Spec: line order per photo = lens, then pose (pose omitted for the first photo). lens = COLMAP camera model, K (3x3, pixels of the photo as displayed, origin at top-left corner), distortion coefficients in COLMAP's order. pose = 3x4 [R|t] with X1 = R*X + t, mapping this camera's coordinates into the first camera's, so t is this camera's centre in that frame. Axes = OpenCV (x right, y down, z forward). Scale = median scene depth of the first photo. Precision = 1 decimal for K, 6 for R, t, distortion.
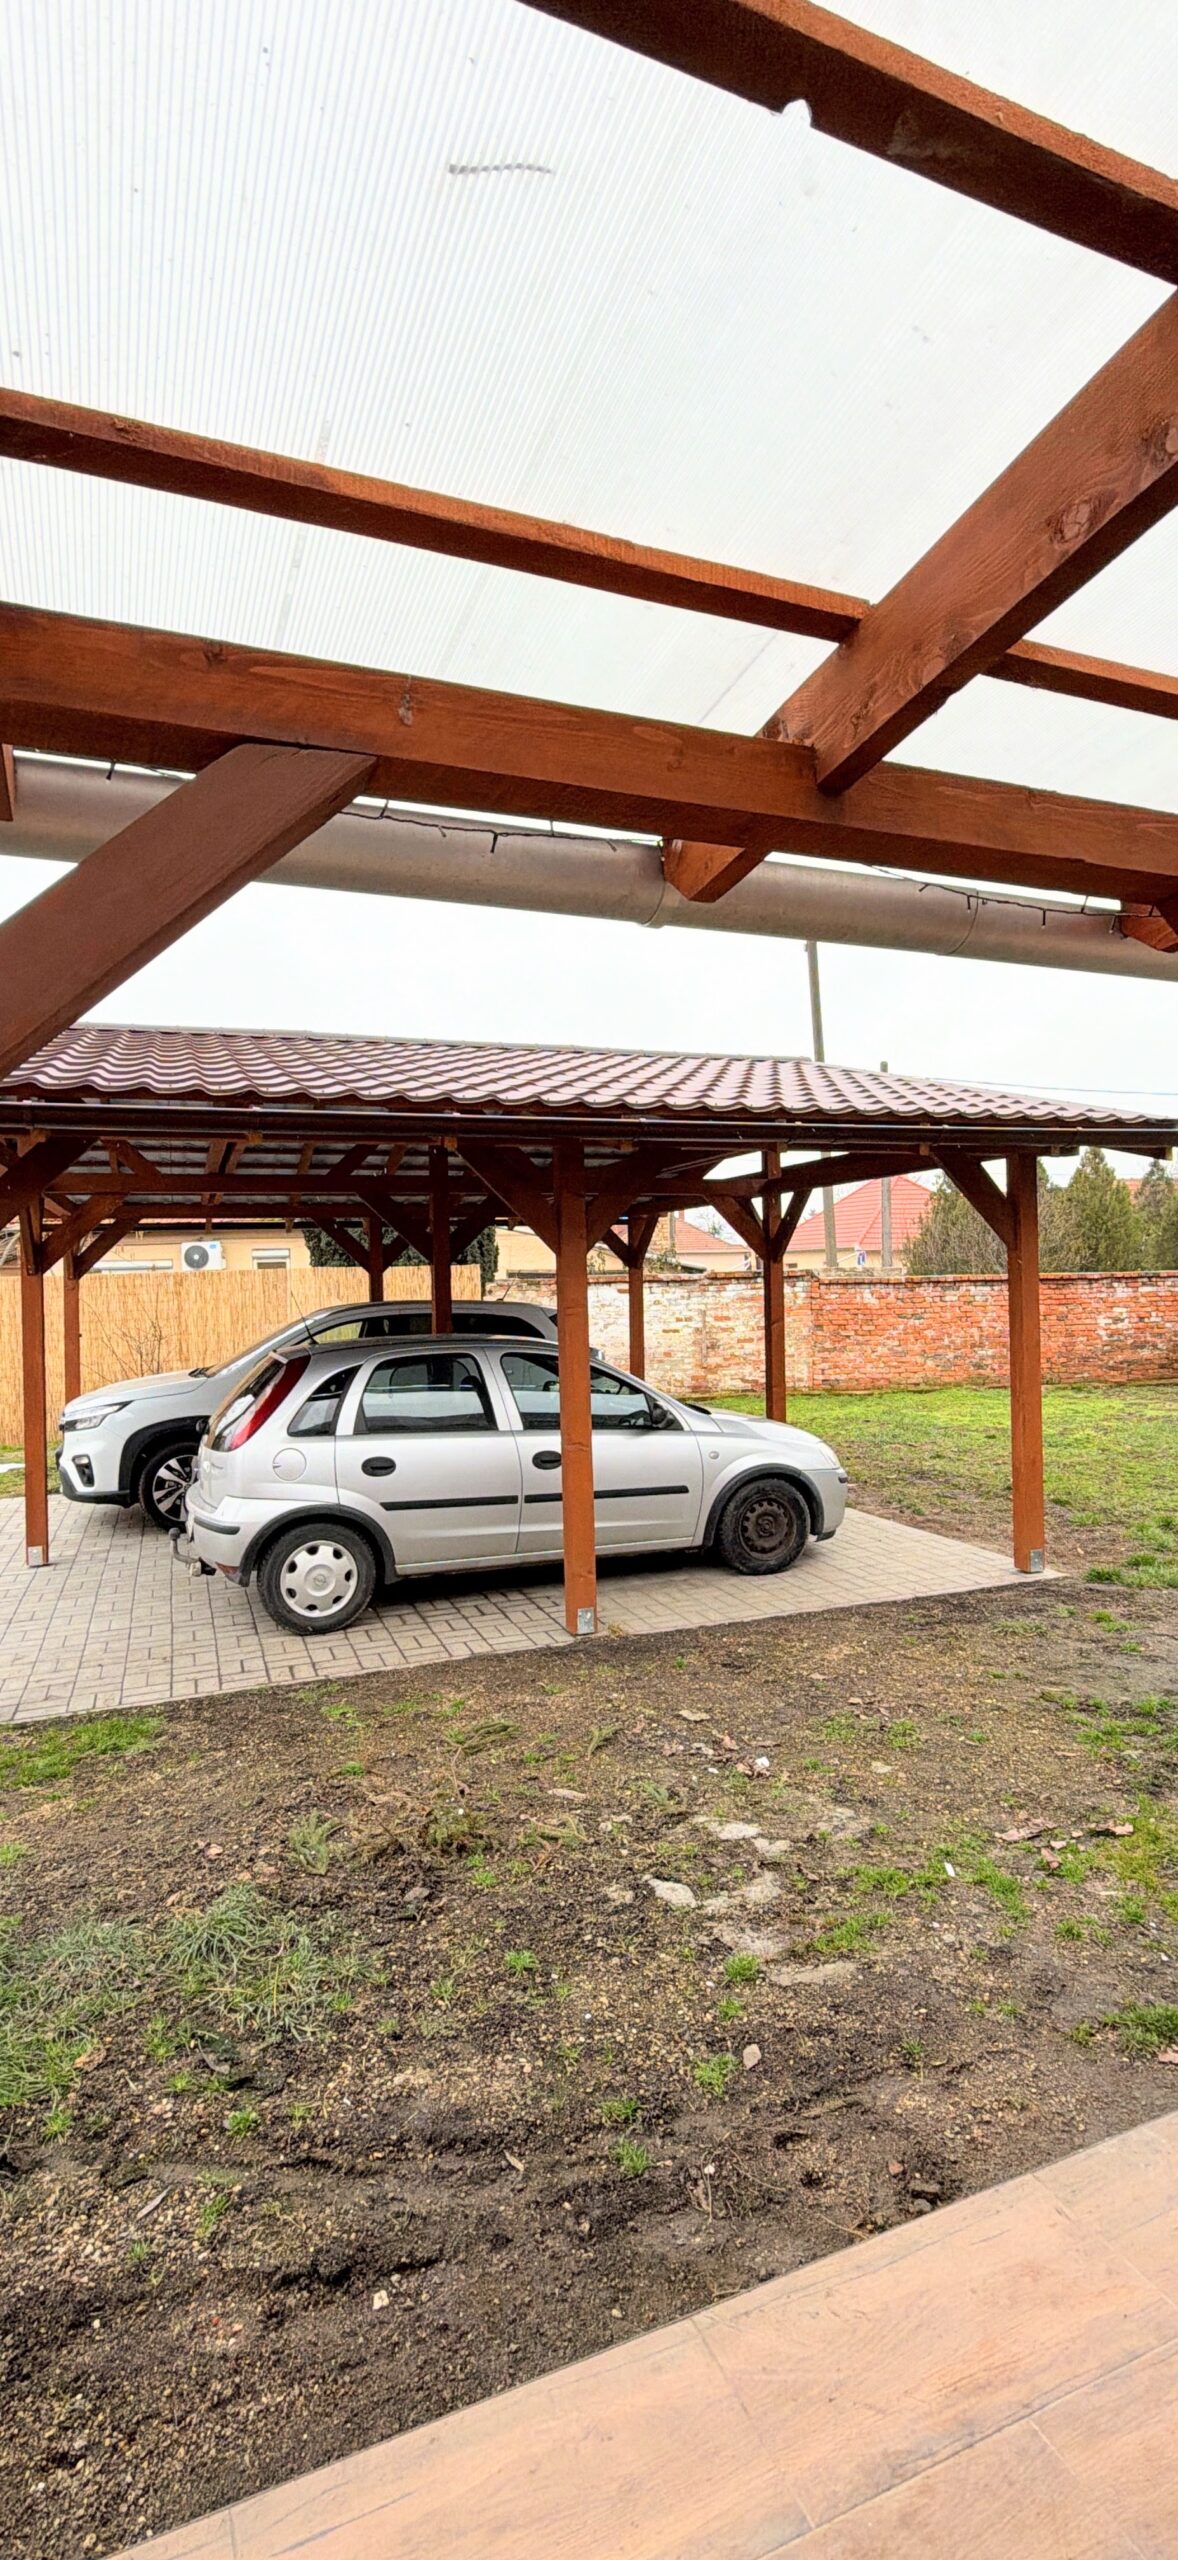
lens RADIAL K [[1124.8, 0, 666.4], [0, 1124.8, 1267.3], [0, 0, 1]] dist [0.000949, -0.000206]
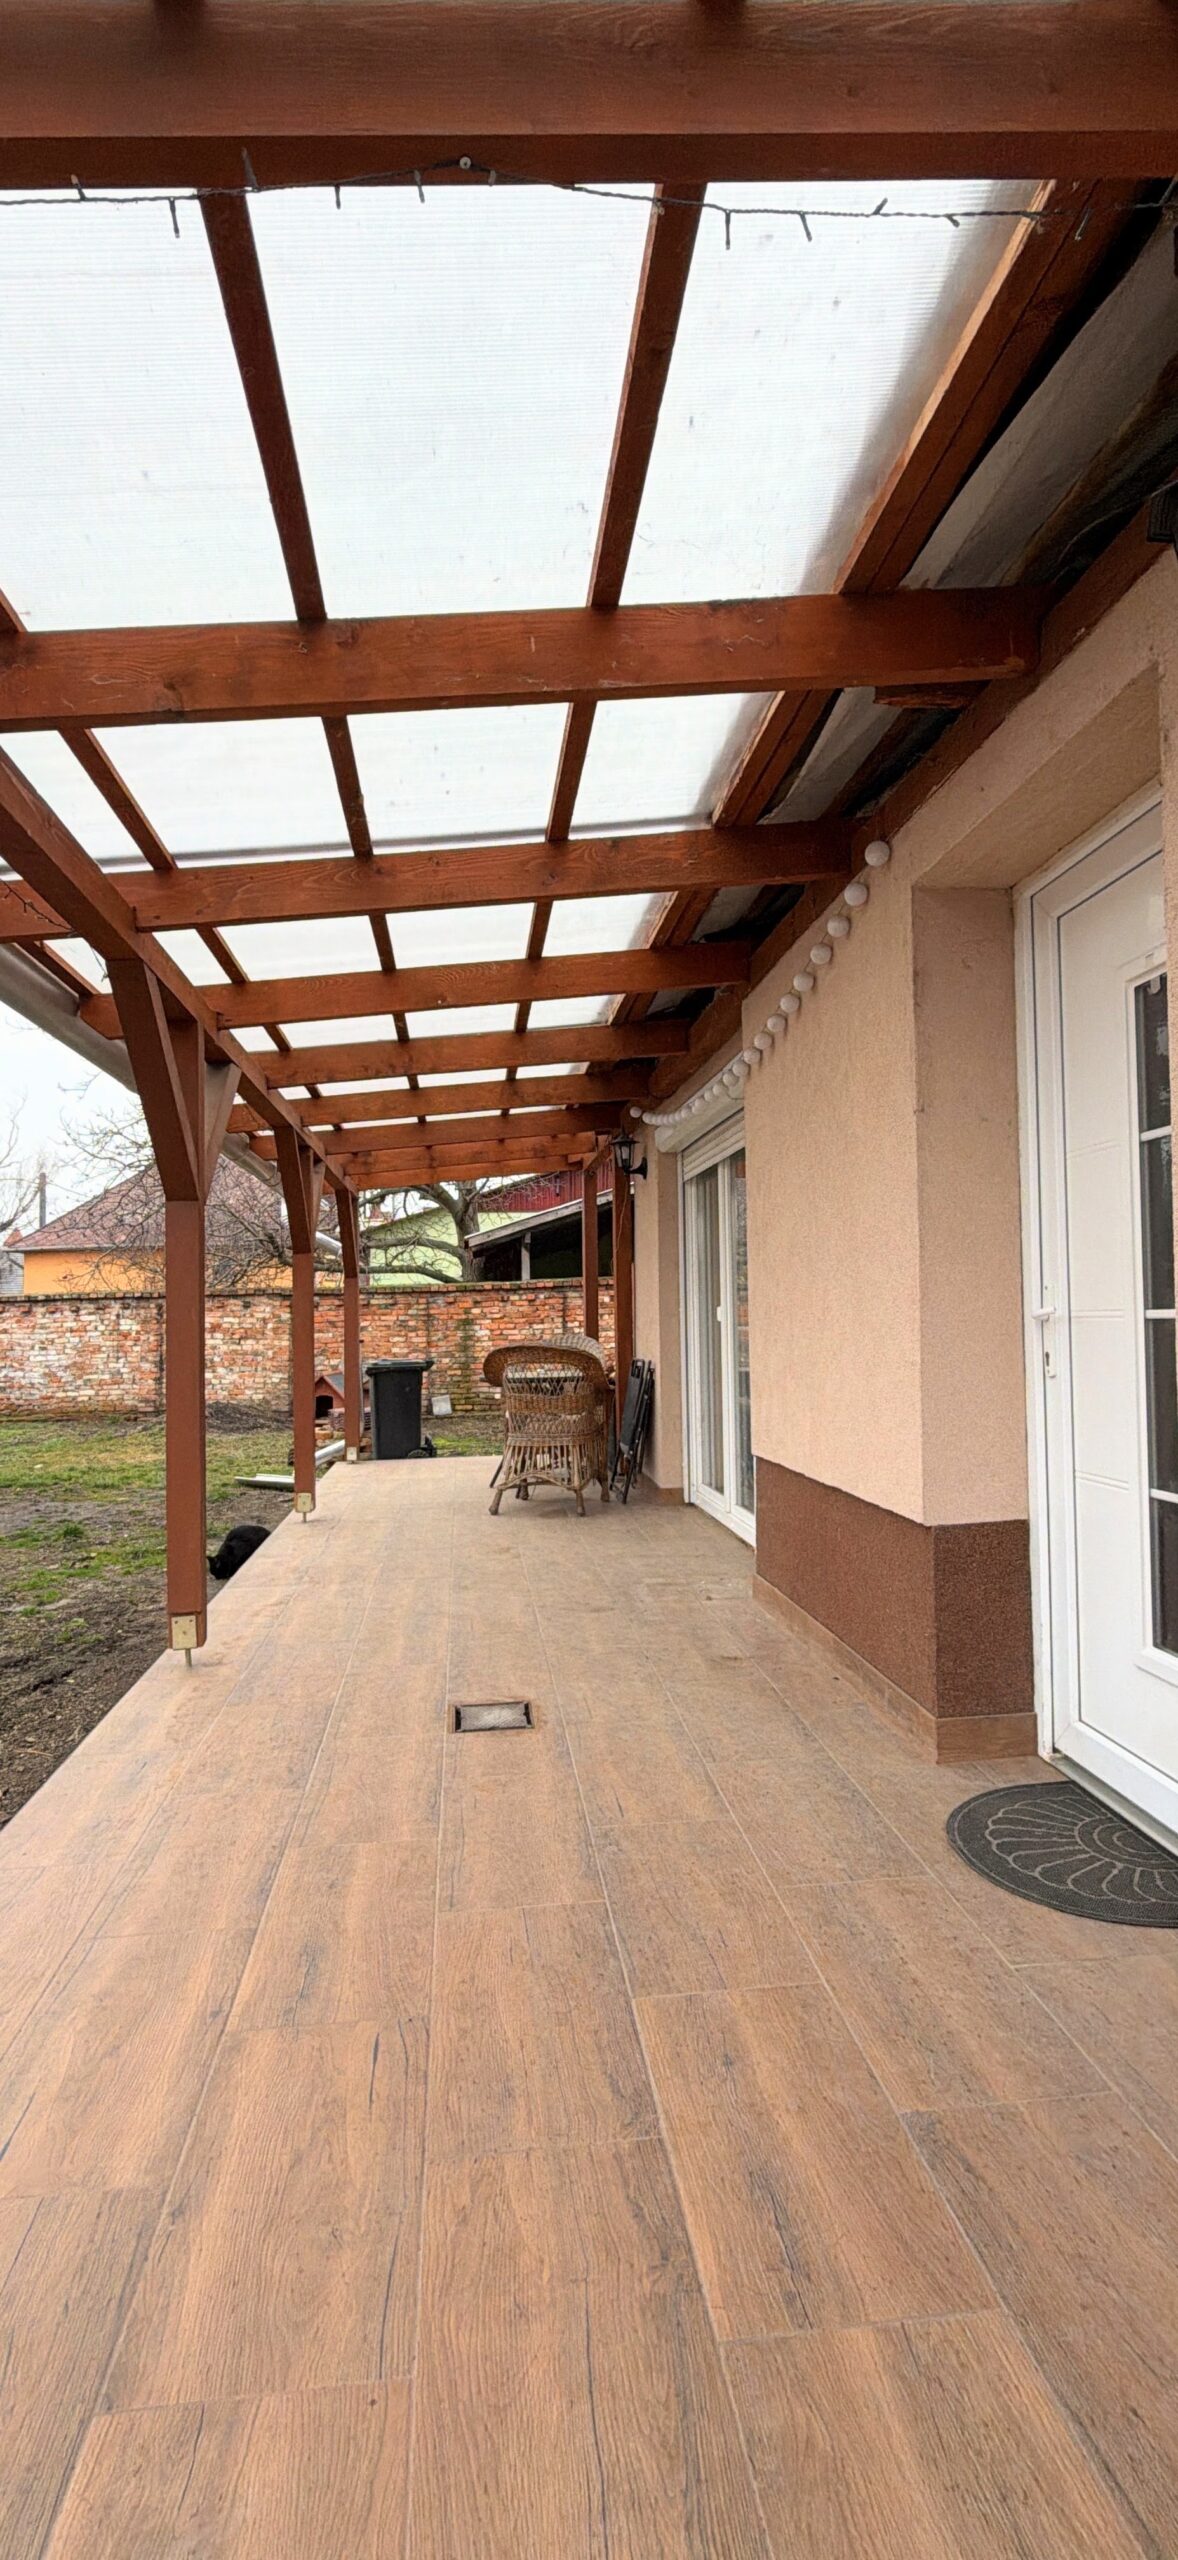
lens RADIAL K [[1173.9, 0, 583.9], [0, 1173.9, 1283.6], [0, 0, 1]] dist [0.004502, -0.000607]
pose [[0.285830, 0.051783, 0.956880, -0.791644], [0.002600, 0.998493, -0.054812, 0.092220], [-0.958277, 0.018155, 0.285265, -0.233308]]
